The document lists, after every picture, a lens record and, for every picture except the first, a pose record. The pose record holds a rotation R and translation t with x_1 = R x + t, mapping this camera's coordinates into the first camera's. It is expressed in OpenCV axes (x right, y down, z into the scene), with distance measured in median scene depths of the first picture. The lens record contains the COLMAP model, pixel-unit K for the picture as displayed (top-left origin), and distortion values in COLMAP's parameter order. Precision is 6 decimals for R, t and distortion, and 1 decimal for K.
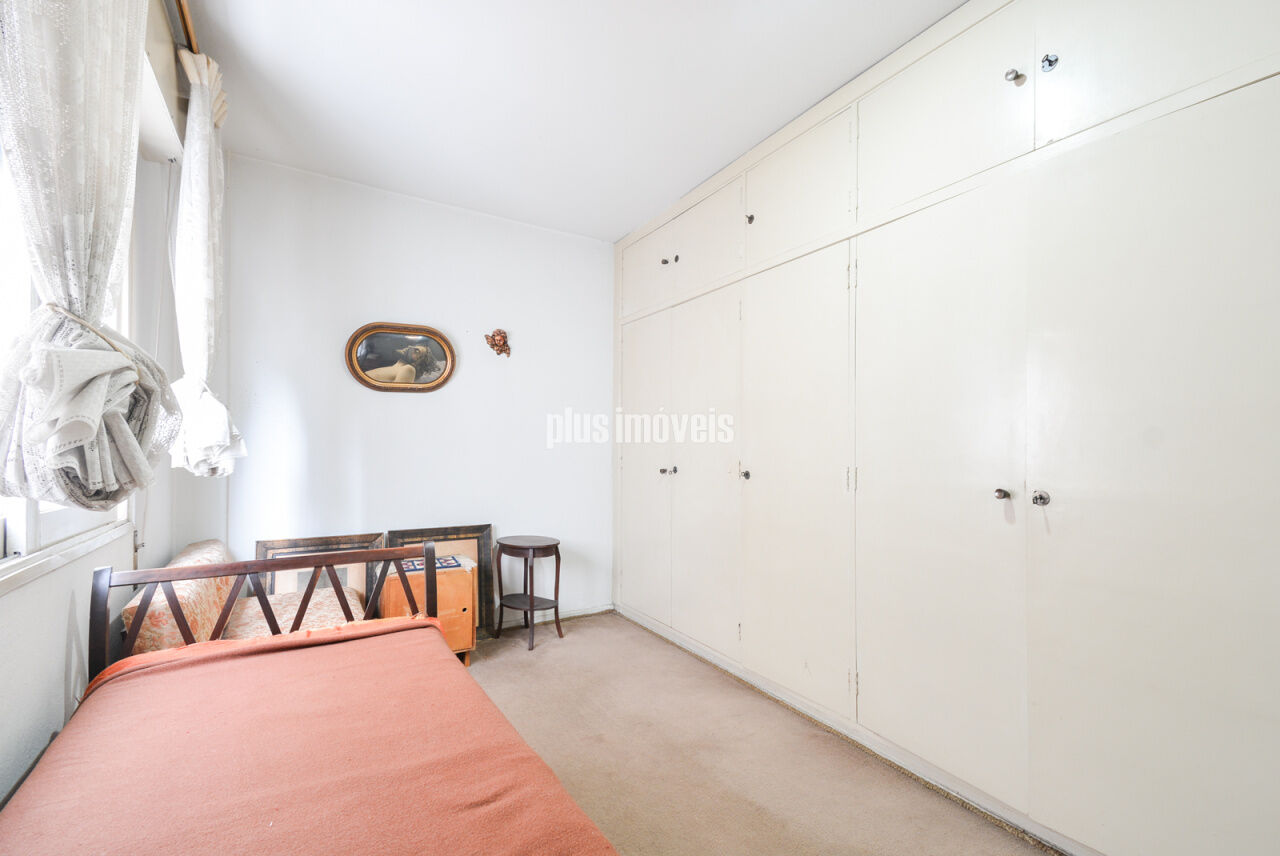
lens RADIAL K [[560.8, 0, 642.1], [0, 560.8, 445.7], [0, 0, 1]] dist [0.002325, 0.000235]
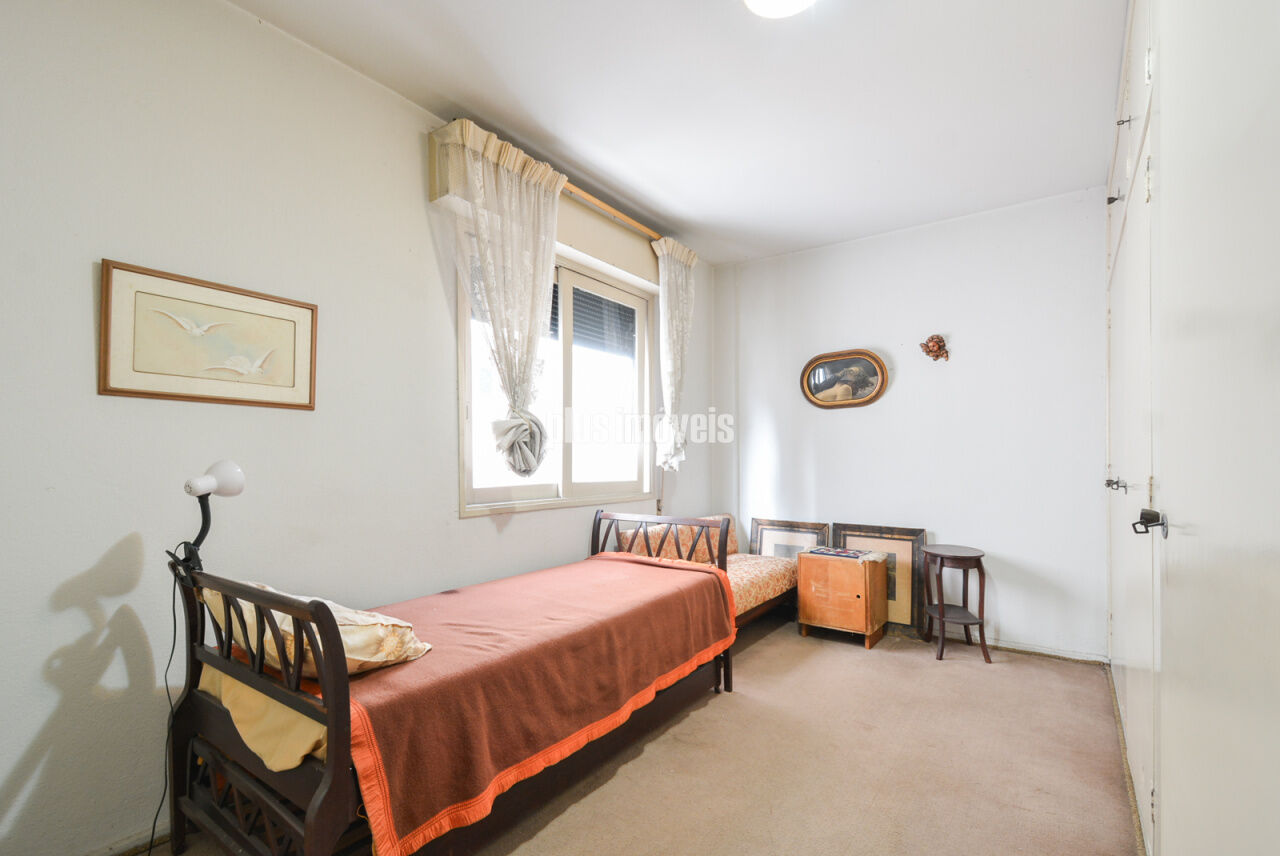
lens RADIAL K [[583.4, 0, 641.4], [0, 583.4, 458.4], [0, 0, 1]] dist [0.034406, -0.014593]
pose [[0.374064, -0.005100, -0.927389, 0.557702], [0.006829, 0.999973, -0.002744, 0.012003], [0.927378, -0.005307, 0.374088, 0.134140]]
